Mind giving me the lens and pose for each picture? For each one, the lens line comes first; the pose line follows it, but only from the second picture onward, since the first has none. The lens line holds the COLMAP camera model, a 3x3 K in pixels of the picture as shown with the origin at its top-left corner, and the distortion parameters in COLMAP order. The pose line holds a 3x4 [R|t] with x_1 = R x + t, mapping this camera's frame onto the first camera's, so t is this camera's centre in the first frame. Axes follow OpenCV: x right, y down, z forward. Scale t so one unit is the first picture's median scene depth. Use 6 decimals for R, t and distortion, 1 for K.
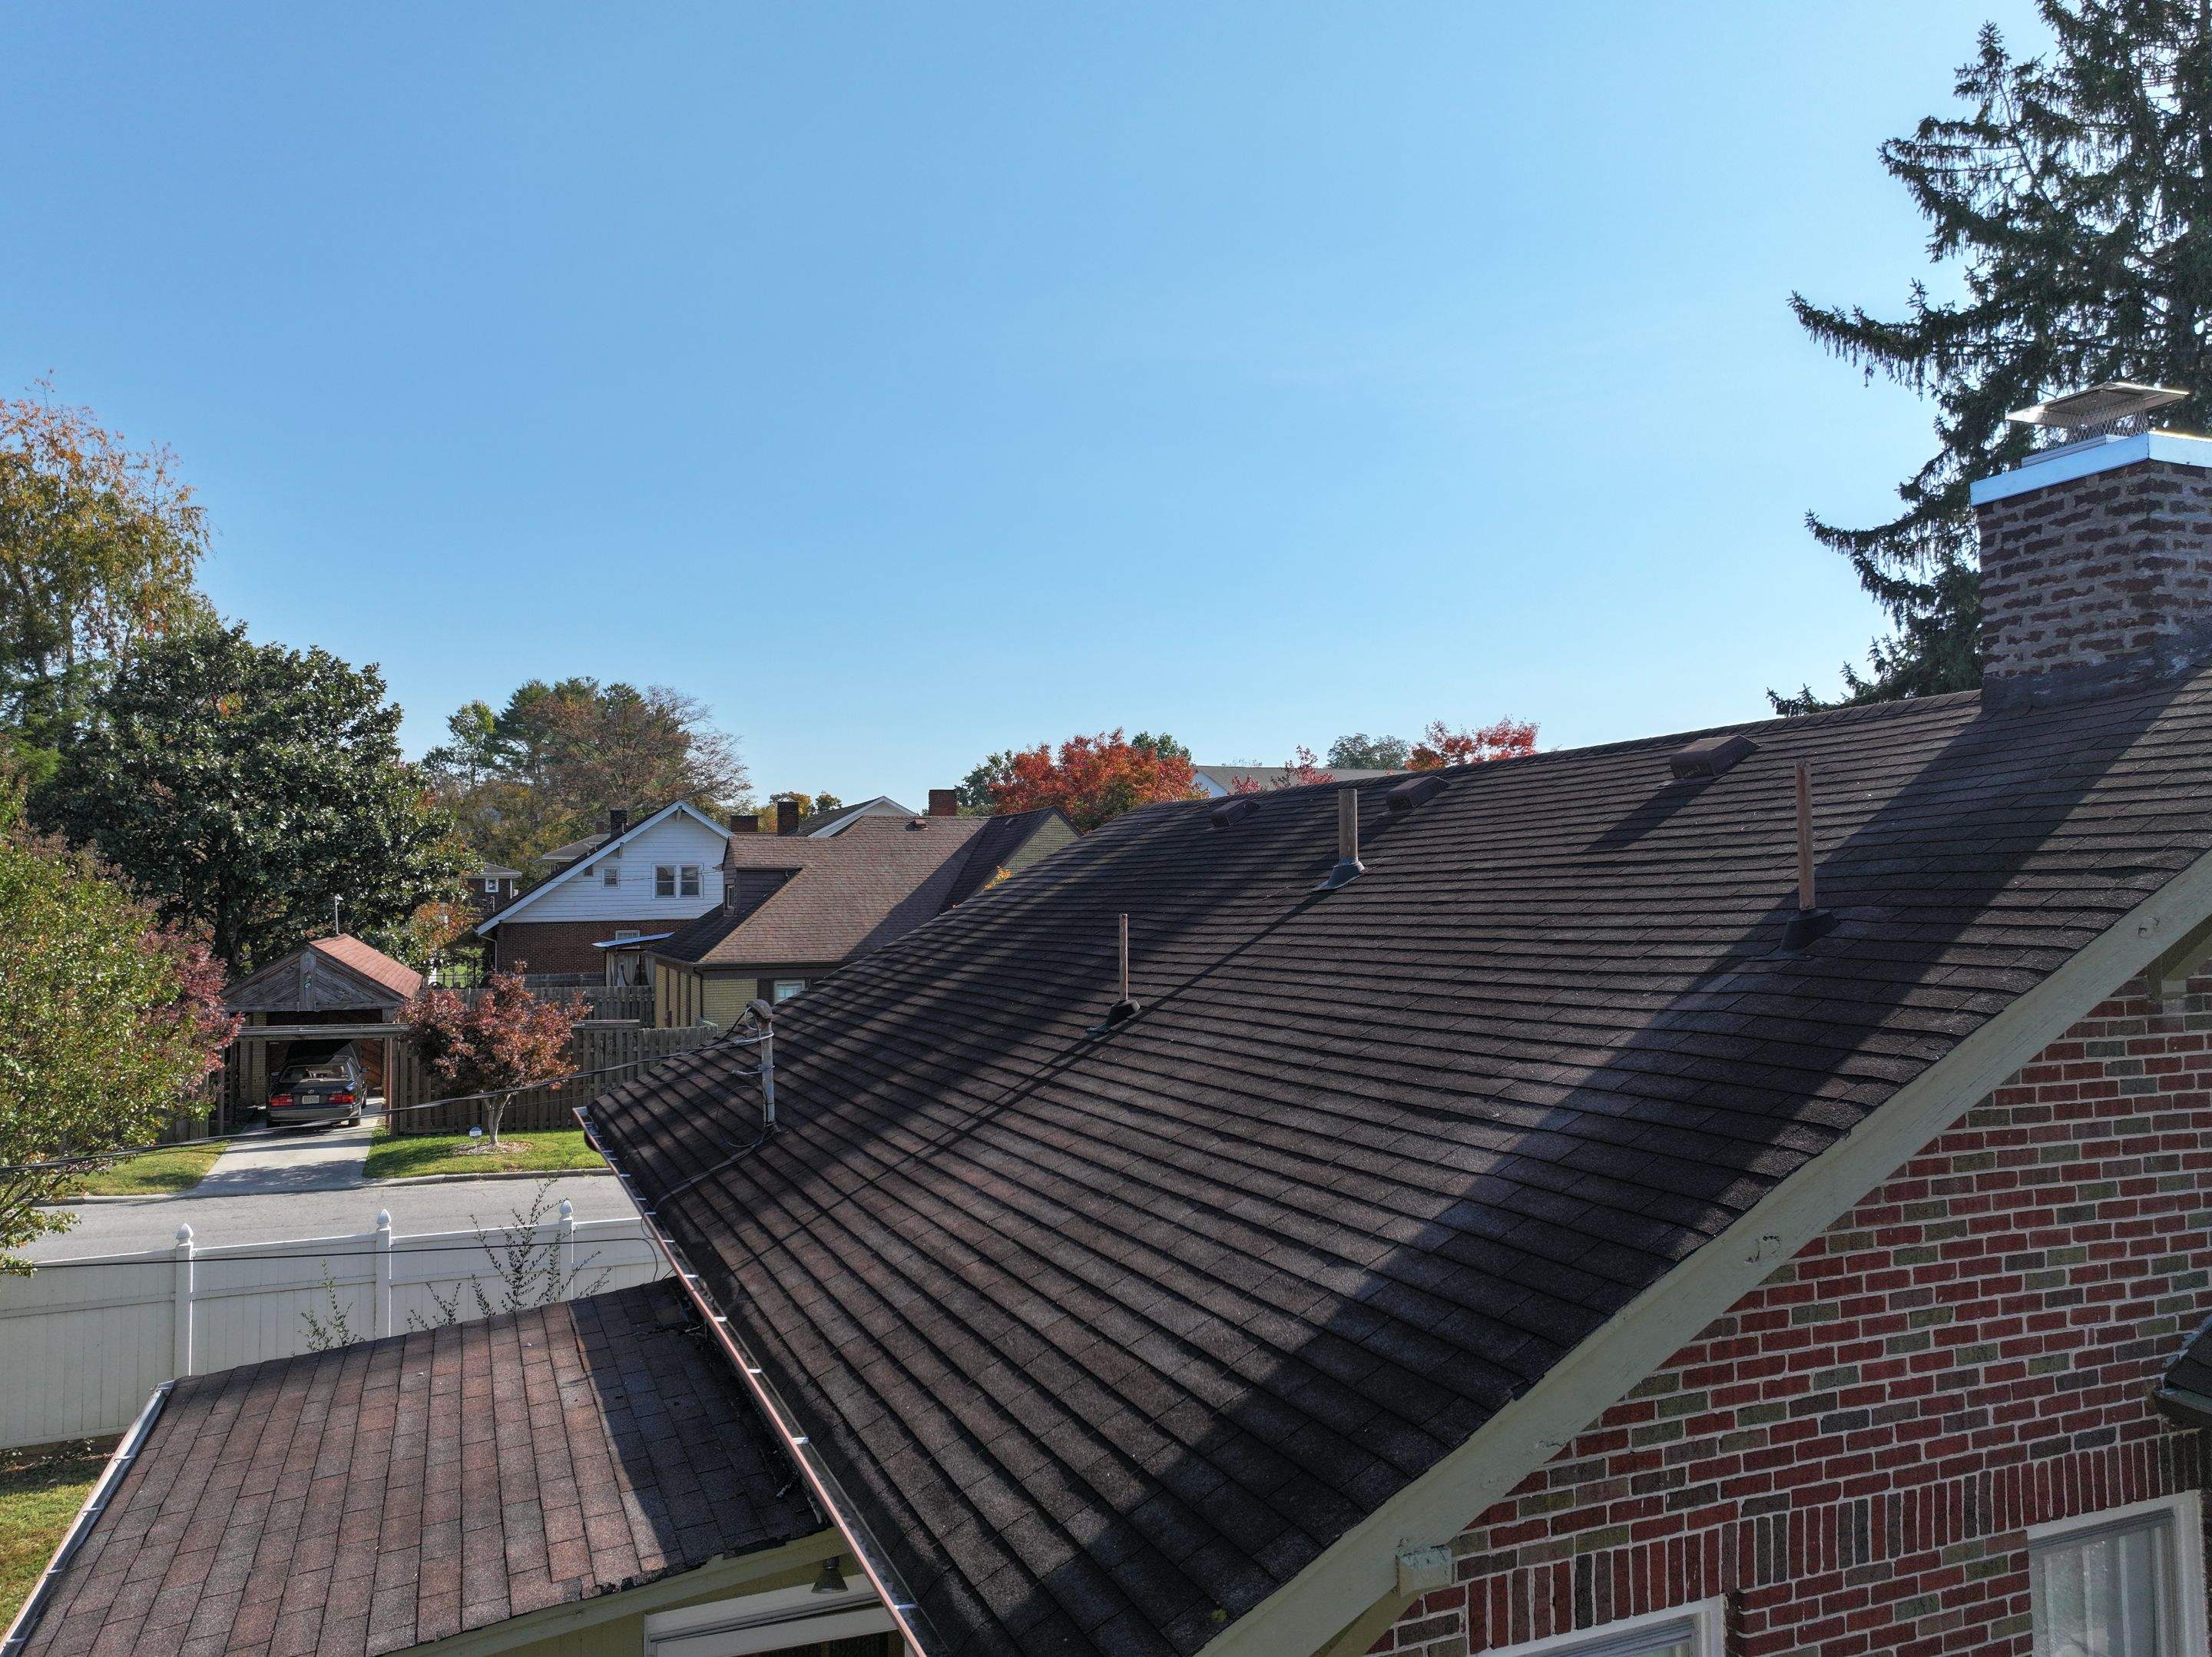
lens RADIAL K [[1551.2, 0, 1104.7], [0, 1551.2, 821.5], [0, 0, 1]] dist [0.006622, 0.008741]
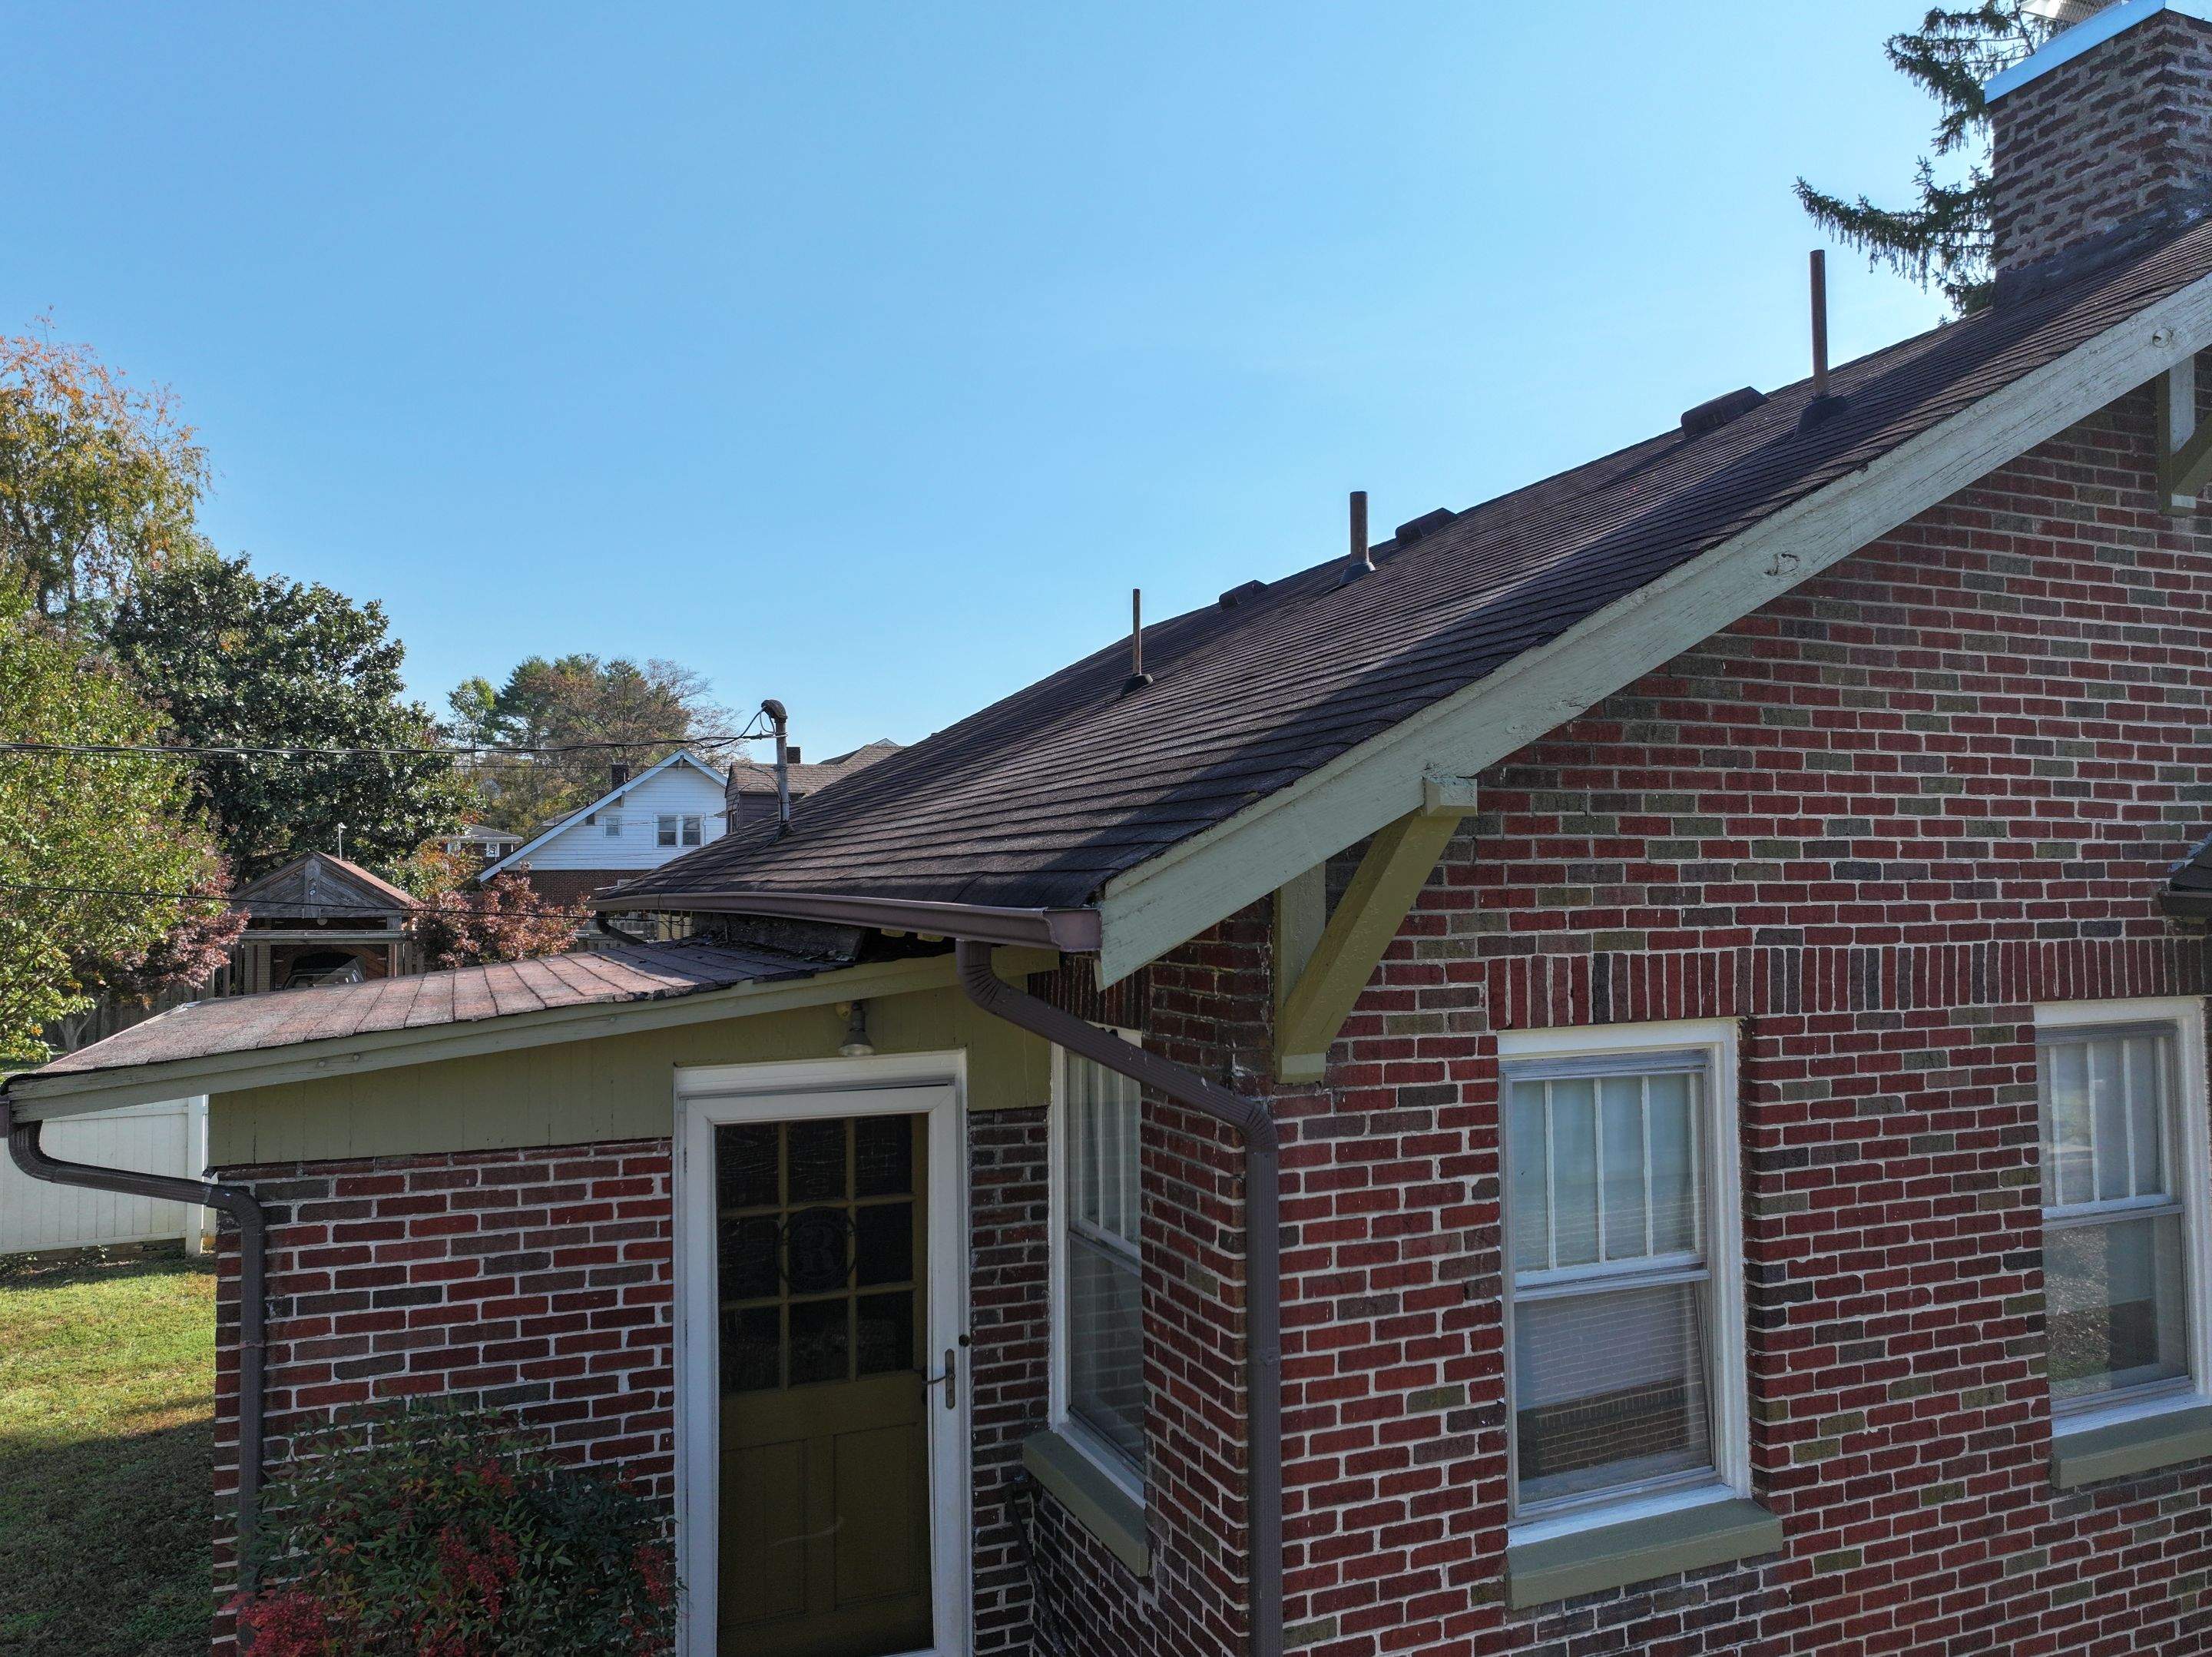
lens RADIAL K [[1554.1, 0, 1107.8], [0, 1554.1, 823.3], [0, 0, 1]] dist [-0.004188, 0.020886]
pose [[0.999998, 0.000792, 0.001755, -0.012532], [-0.000805, 0.999973, 0.007278, 0.293457], [-0.001750, -0.007279, 0.999972, -0.010371]]
